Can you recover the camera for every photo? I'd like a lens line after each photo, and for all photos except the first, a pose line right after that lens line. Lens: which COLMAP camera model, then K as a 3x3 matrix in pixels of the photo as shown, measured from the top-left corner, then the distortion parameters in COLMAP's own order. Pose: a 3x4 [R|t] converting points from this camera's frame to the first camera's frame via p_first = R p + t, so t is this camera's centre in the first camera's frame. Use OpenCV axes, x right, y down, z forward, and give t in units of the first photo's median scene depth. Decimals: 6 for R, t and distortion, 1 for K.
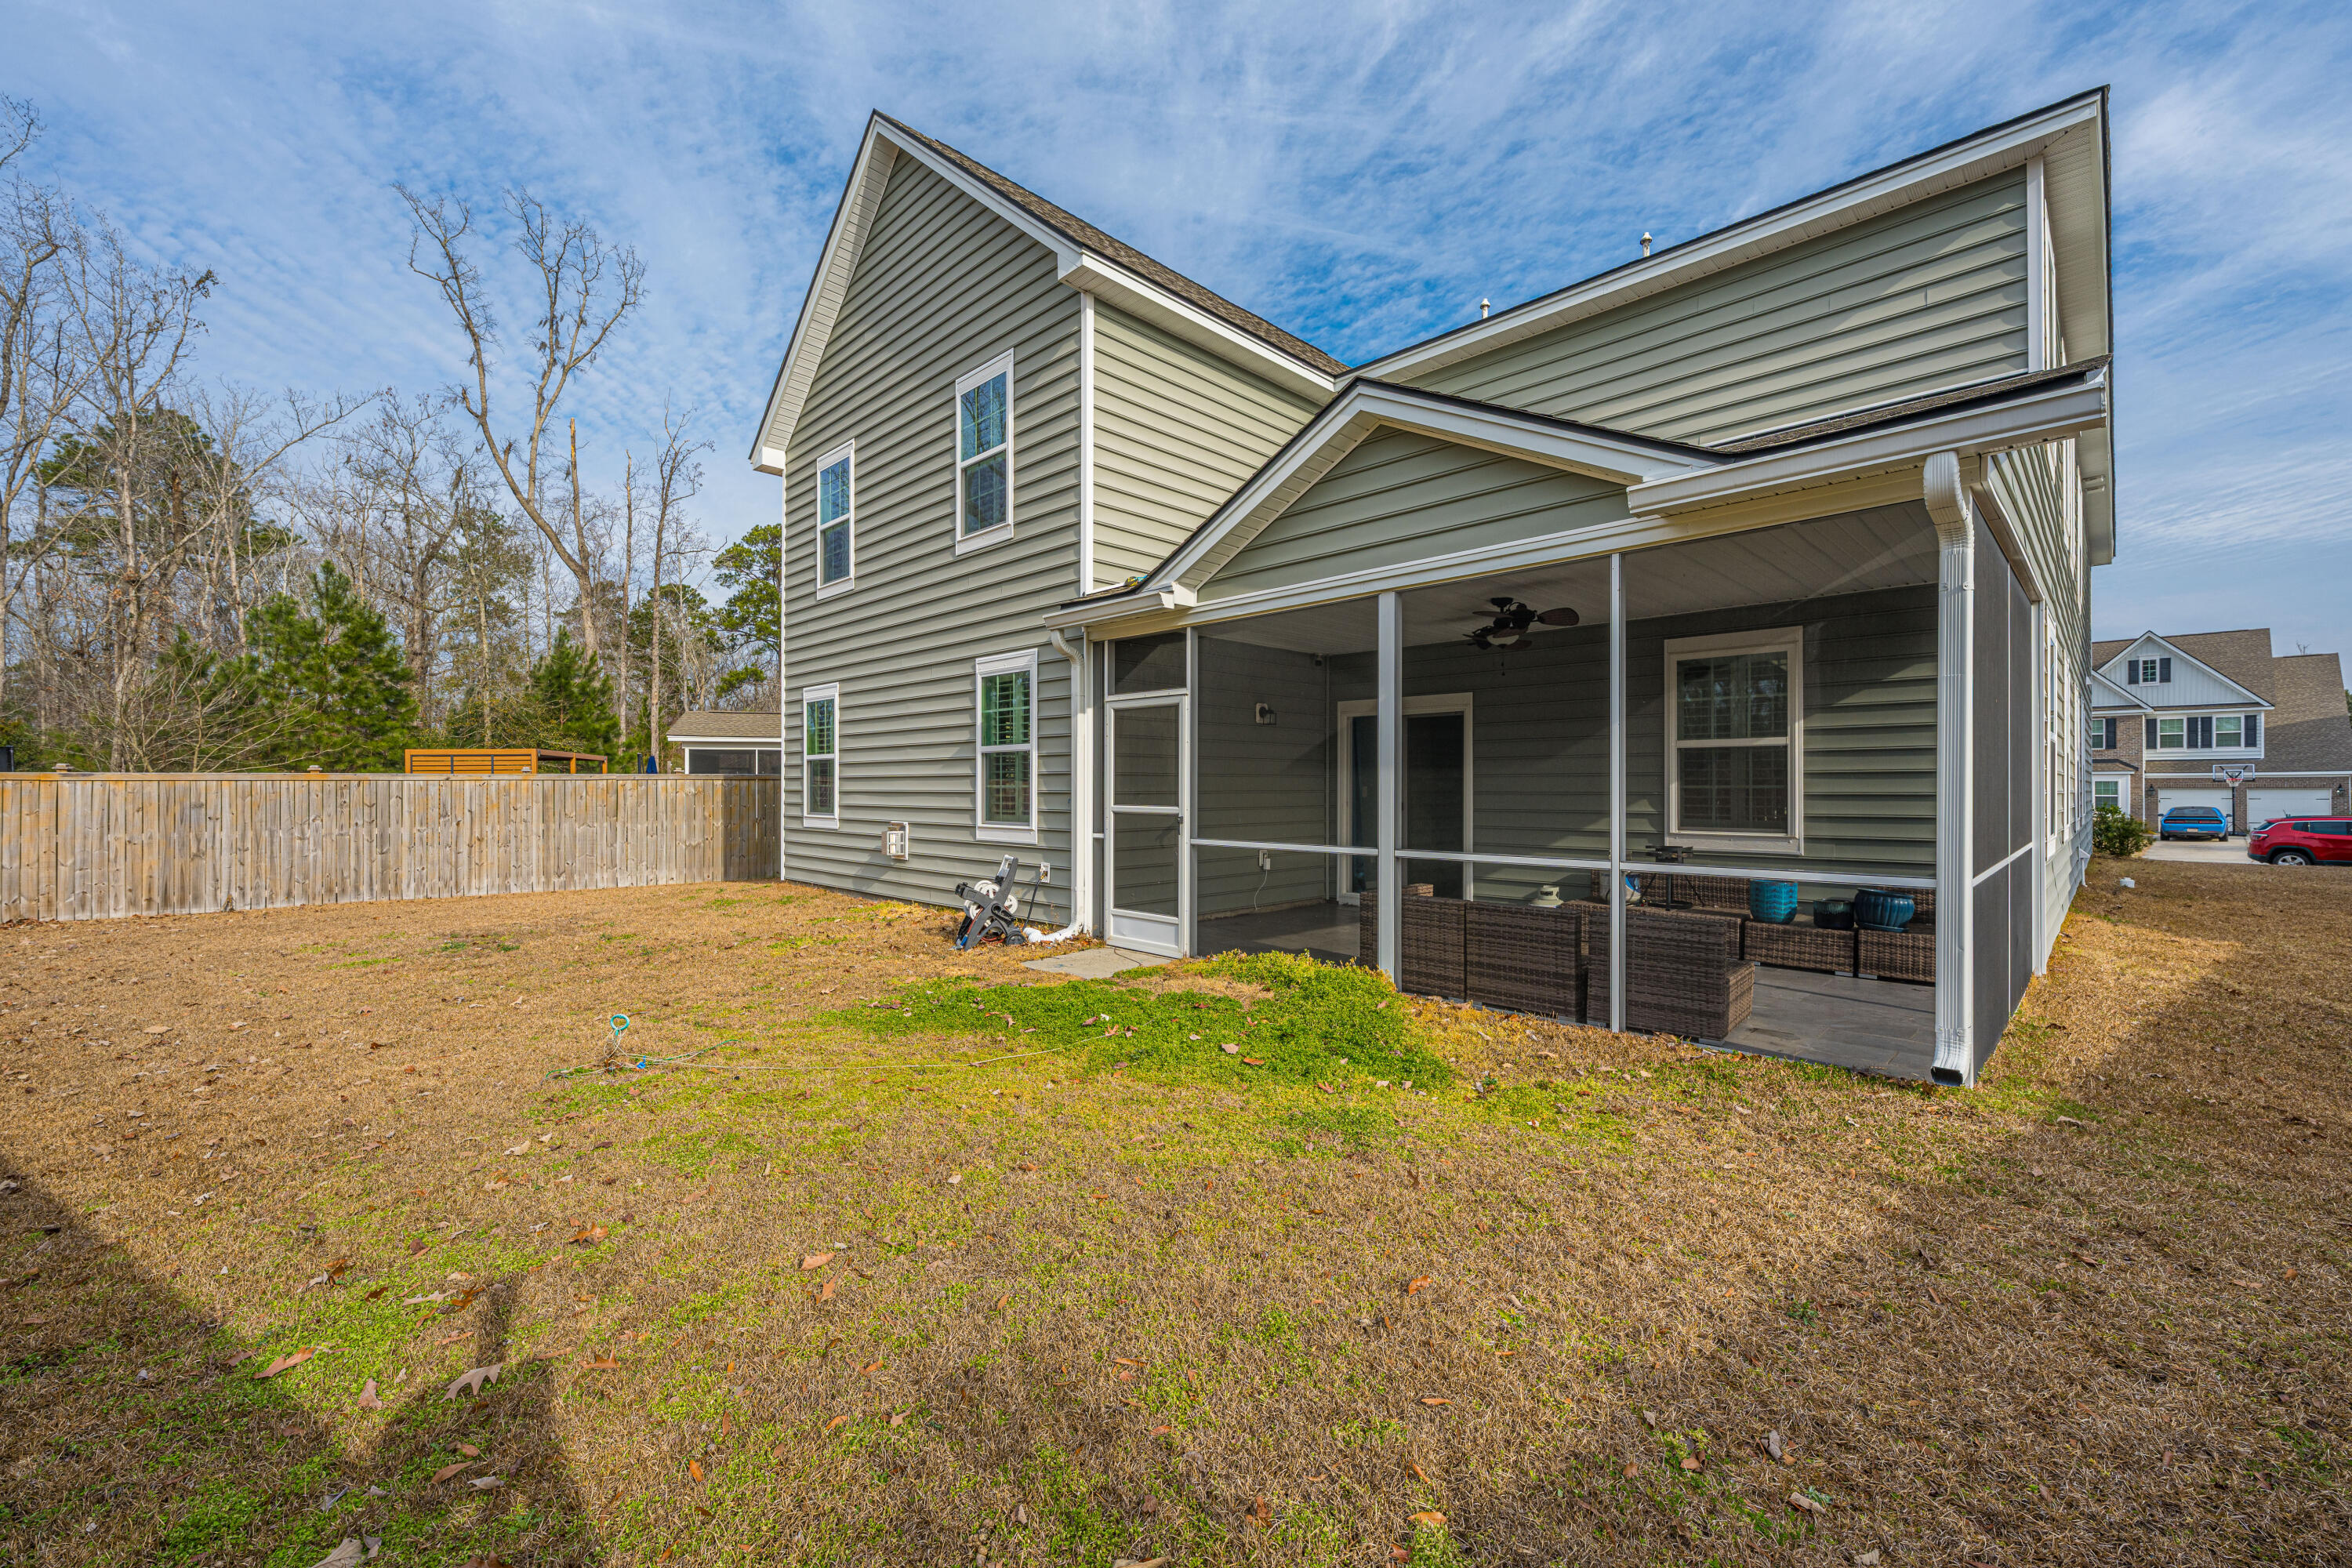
lens RADIAL K [[957.1, 0, 1122.0], [0, 957.1, 787.9], [0, 0, 1]] dist [-0.002810, 0.001034]
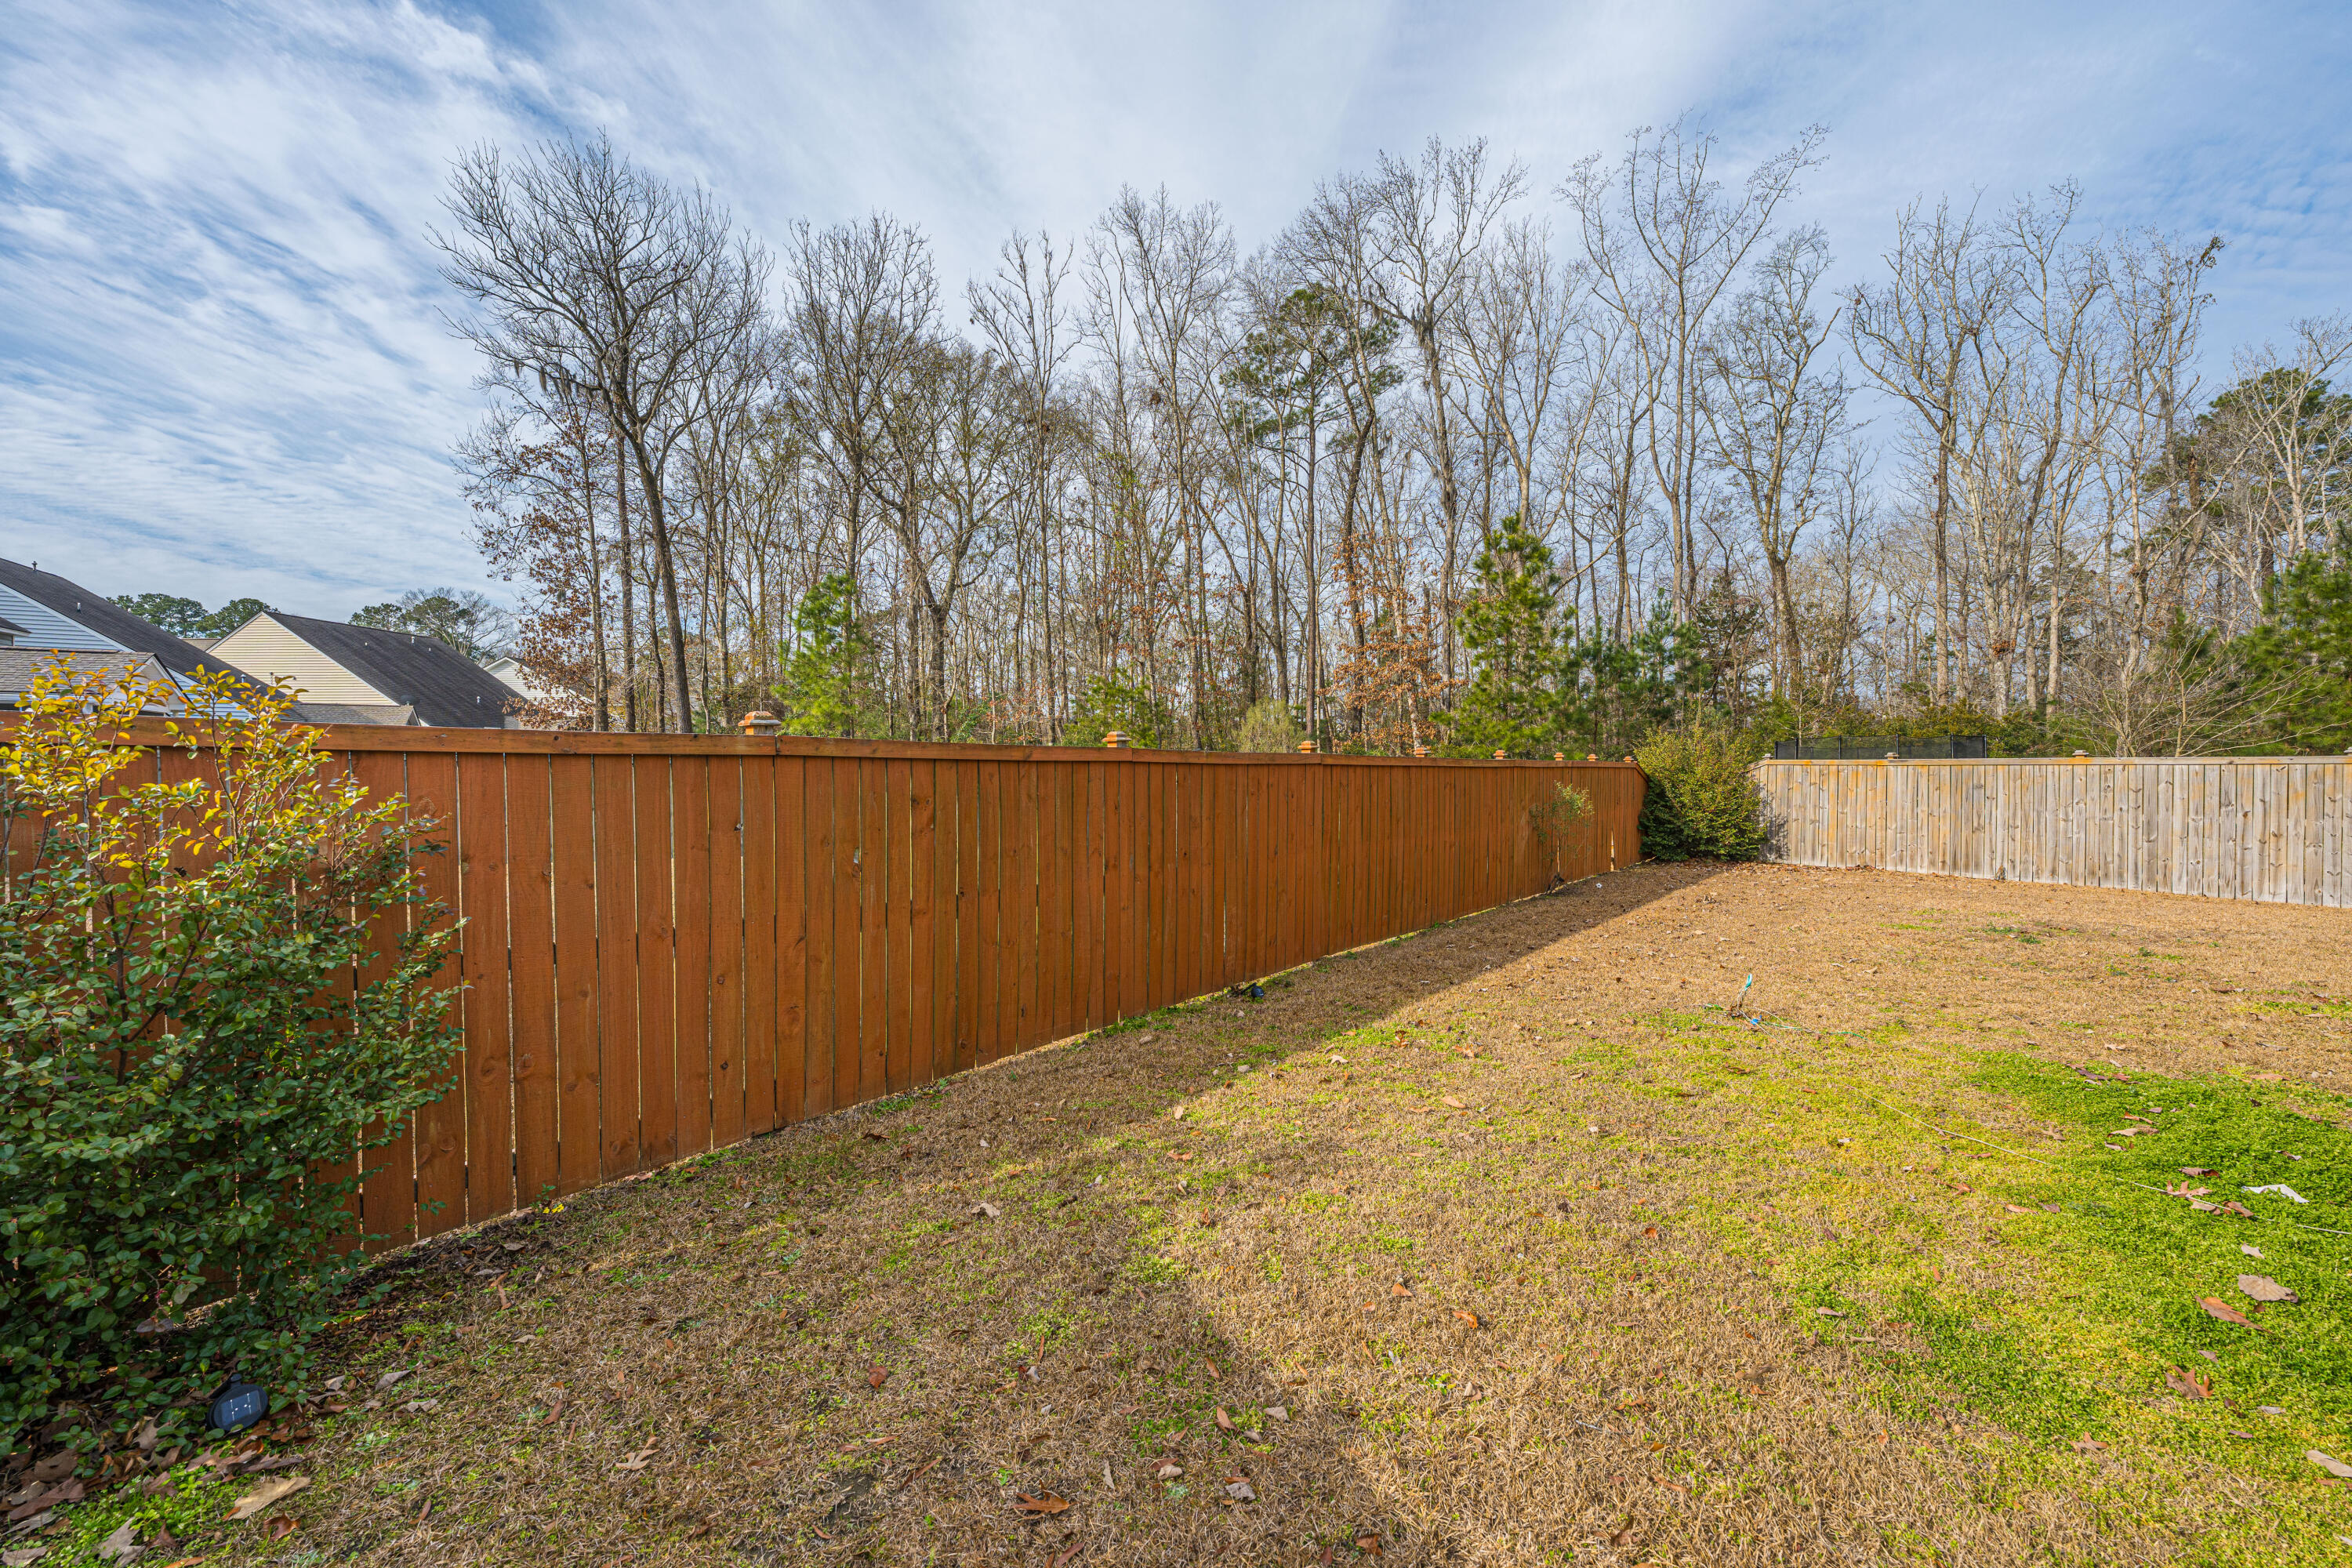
lens RADIAL K [[957.1, 0, 1190.5], [0, 957.1, 768.7], [0, 0, 1]] dist [-0.002810, 0.001034]
pose [[-0.152070, 0.006825, -0.988346, 0.303428], [0.001733, 0.999976, 0.006639, -0.011554], [0.988368, -0.000703, -0.152078, 0.194895]]
